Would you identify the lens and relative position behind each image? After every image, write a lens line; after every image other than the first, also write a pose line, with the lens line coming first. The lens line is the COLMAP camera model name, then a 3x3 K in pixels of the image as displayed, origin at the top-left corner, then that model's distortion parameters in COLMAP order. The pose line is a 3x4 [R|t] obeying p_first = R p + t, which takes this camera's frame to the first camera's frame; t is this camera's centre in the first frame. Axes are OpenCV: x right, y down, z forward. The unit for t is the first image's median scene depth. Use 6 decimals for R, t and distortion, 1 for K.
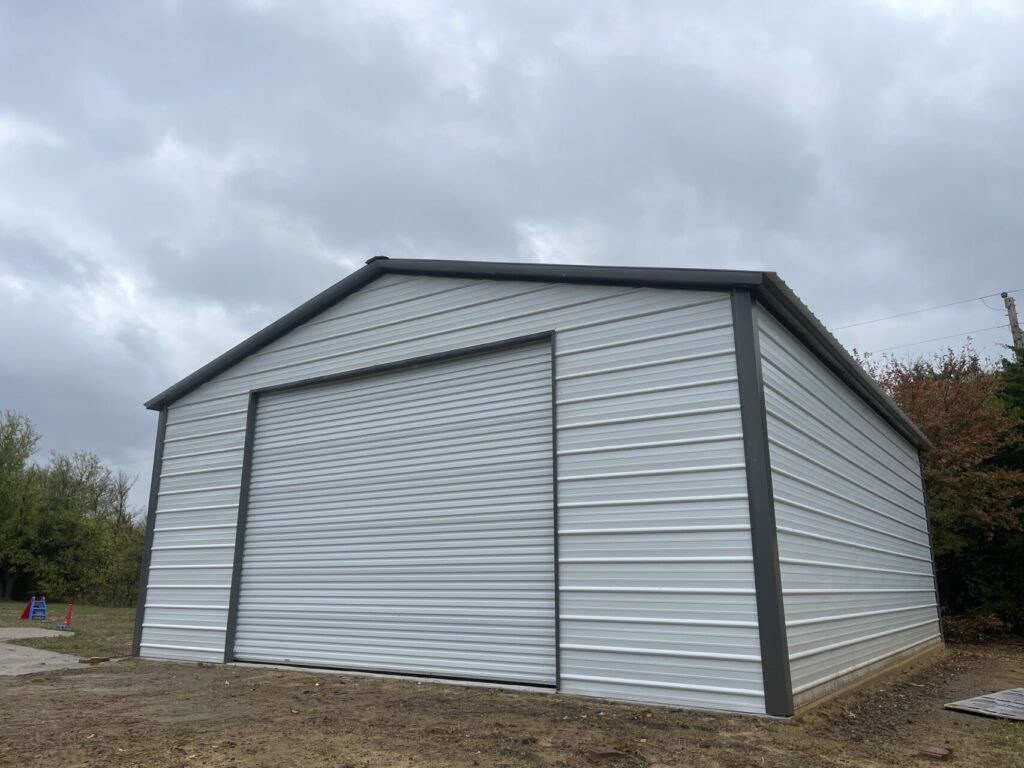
lens RADIAL K [[778.0, 0, 515.2], [0, 778.0, 378.4], [0, 0, 1]] dist [0.027877, -0.005080]
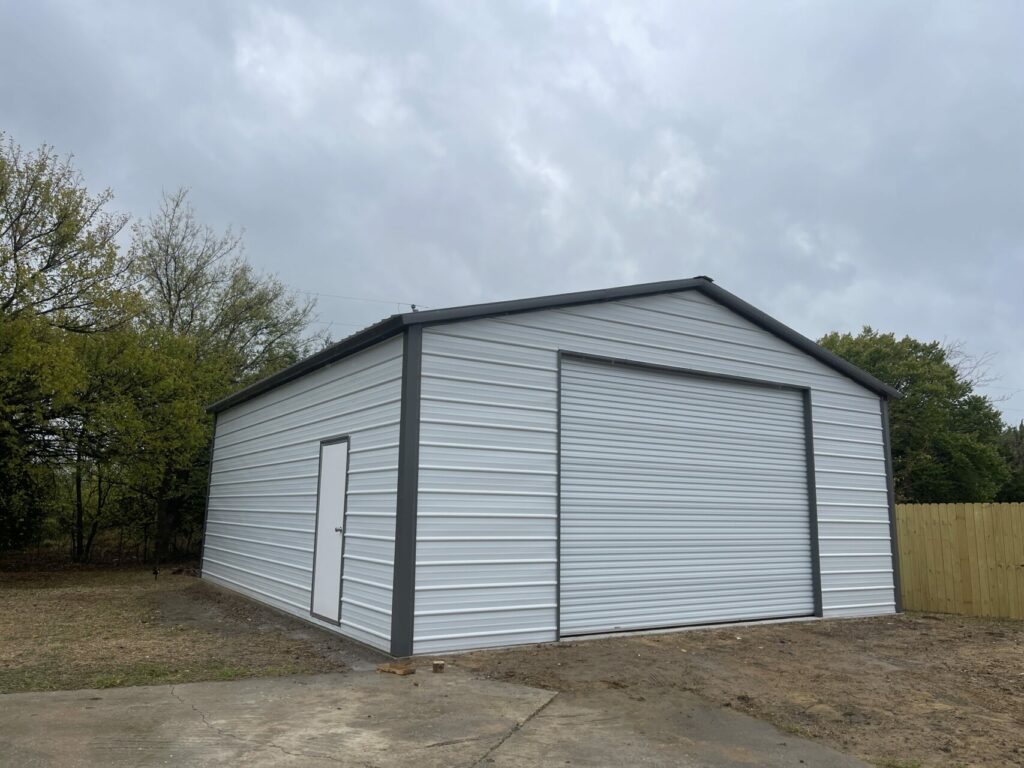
lens RADIAL K [[770.6, 0, 500.5], [0, 770.6, 384.5], [0, 0, 1]] dist [0.070105, -0.088787]
pose [[0.411883, 0.154310, 0.898076, -1.306391], [-0.241830, 0.968728, -0.055539, 0.136611], [-0.878562, -0.194306, 0.436319, 0.727486]]
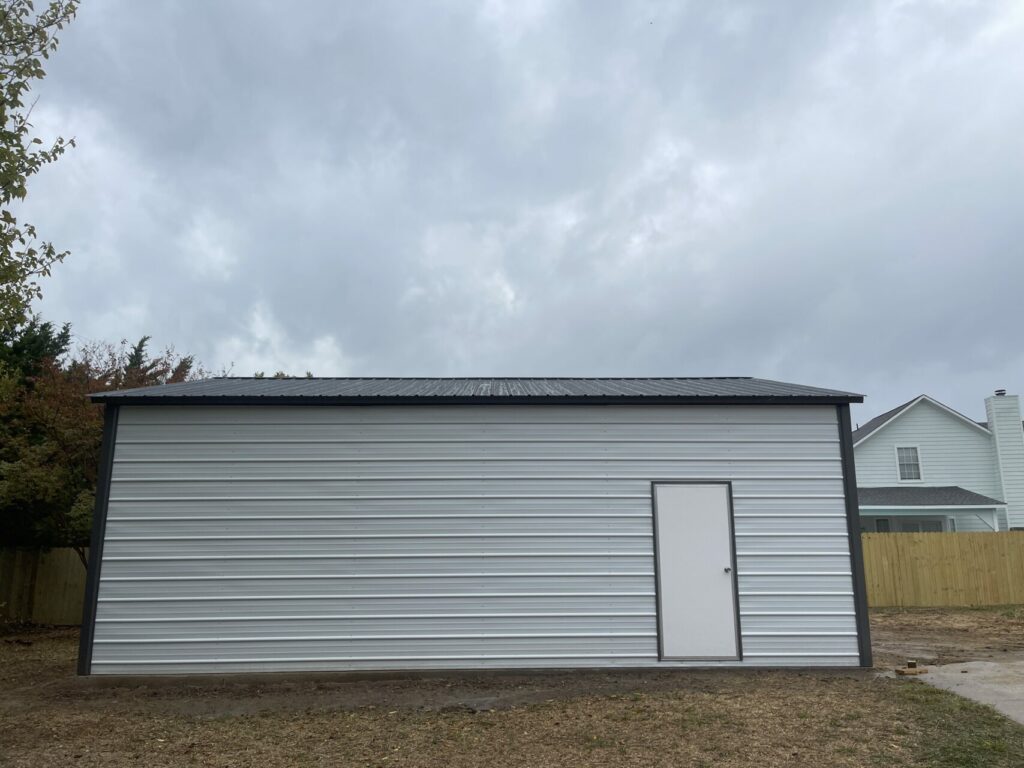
lens RADIAL K [[778.0, 0, 515.2], [0, 778.0, 378.4], [0, 0, 1]] dist [0.027877, -0.005080]
pose [[-0.578714, 0.176937, 0.796105, -1.194140], [-0.194469, 0.918080, -0.345413, 0.506802], [-0.792005, -0.354713, -0.496898, 2.197631]]
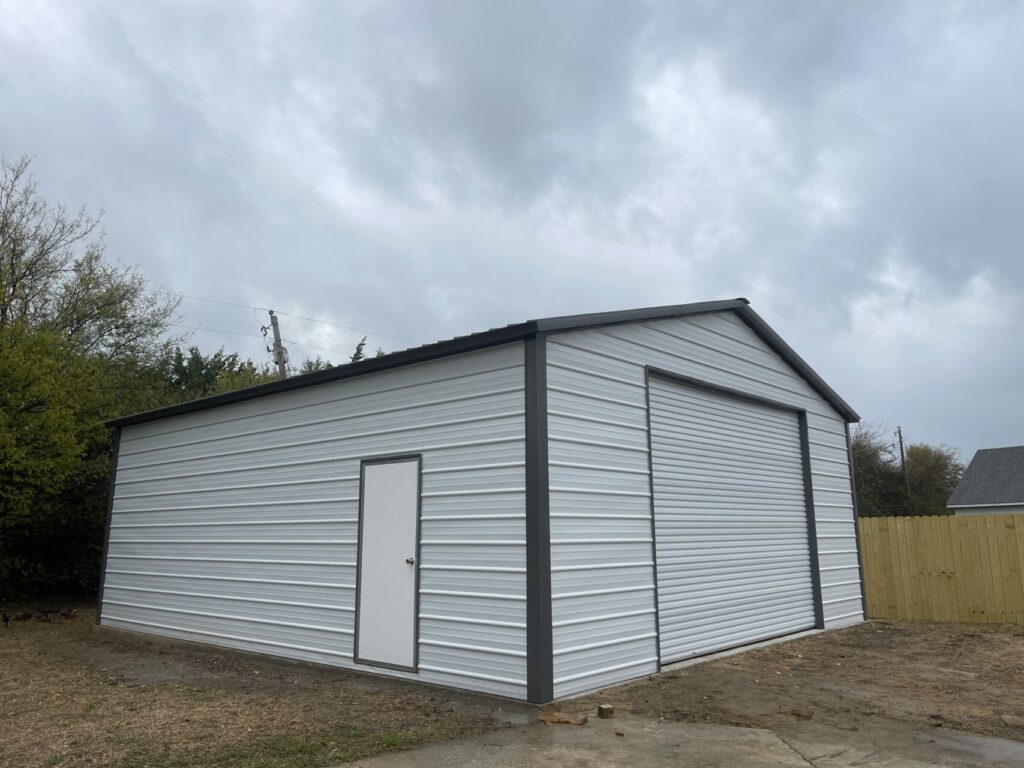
lens RADIAL K [[778.0, 0, 515.2], [0, 778.0, 378.4], [0, 0, 1]] dist [0.027877, -0.005080]
pose [[0.138478, 0.190838, 0.971805, -1.346805], [-0.238519, 0.958802, -0.154296, 0.224057], [-0.961214, -0.210427, 0.178292, 1.089926]]
